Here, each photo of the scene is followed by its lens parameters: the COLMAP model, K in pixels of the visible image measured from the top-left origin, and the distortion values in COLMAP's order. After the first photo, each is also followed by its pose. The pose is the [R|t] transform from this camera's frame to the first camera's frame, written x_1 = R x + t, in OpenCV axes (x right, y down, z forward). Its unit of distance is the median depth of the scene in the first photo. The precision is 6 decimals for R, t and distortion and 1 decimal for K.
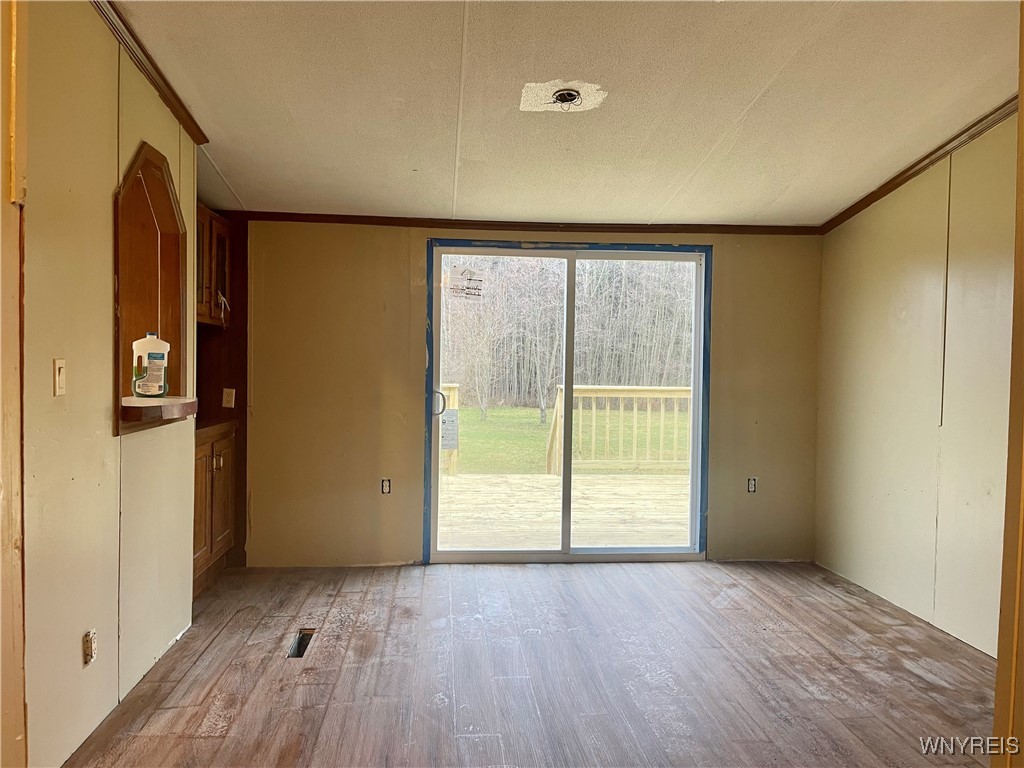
lens RADIAL K [[774.5, 0, 514.1], [0, 774.5, 382.7], [0, 0, 1]] dist [0.057340, -0.052090]
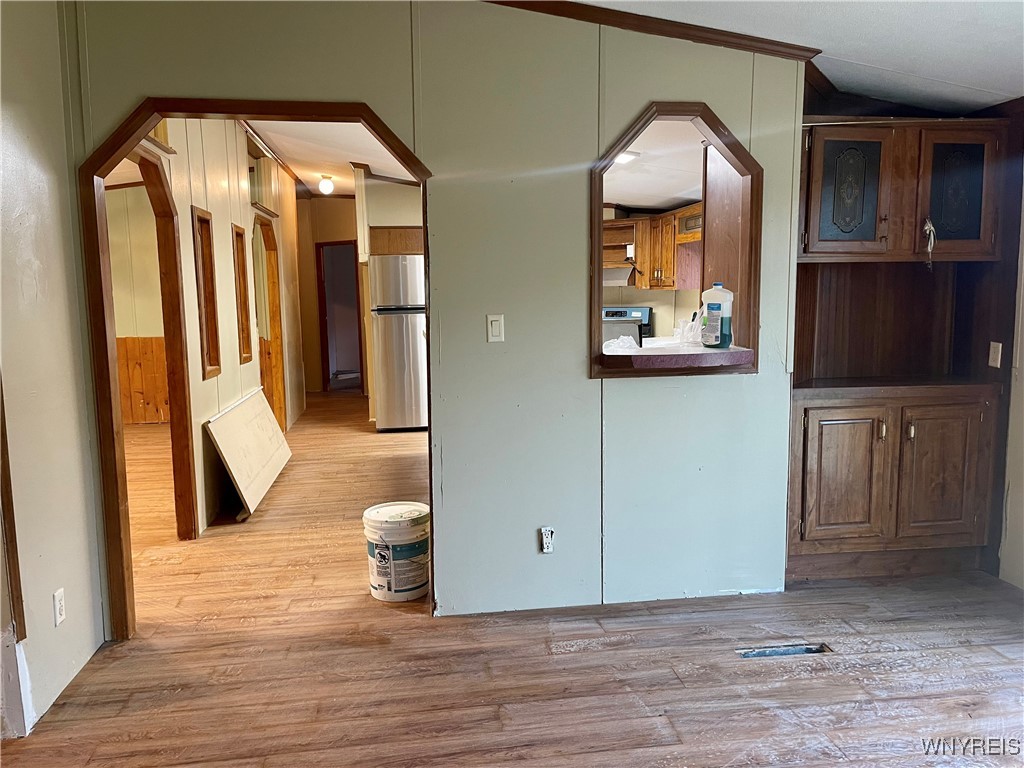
lens RADIAL K [[774.5, 0, 514.3], [0, 774.5, 388.1], [0, 0, 1]] dist [0.057340, -0.052090]
pose [[0.040472, 0.101284, -0.994034, 0.503114], [-0.012241, 0.994825, 0.100867, -0.025807], [0.999106, 0.008085, 0.041502, 0.658281]]
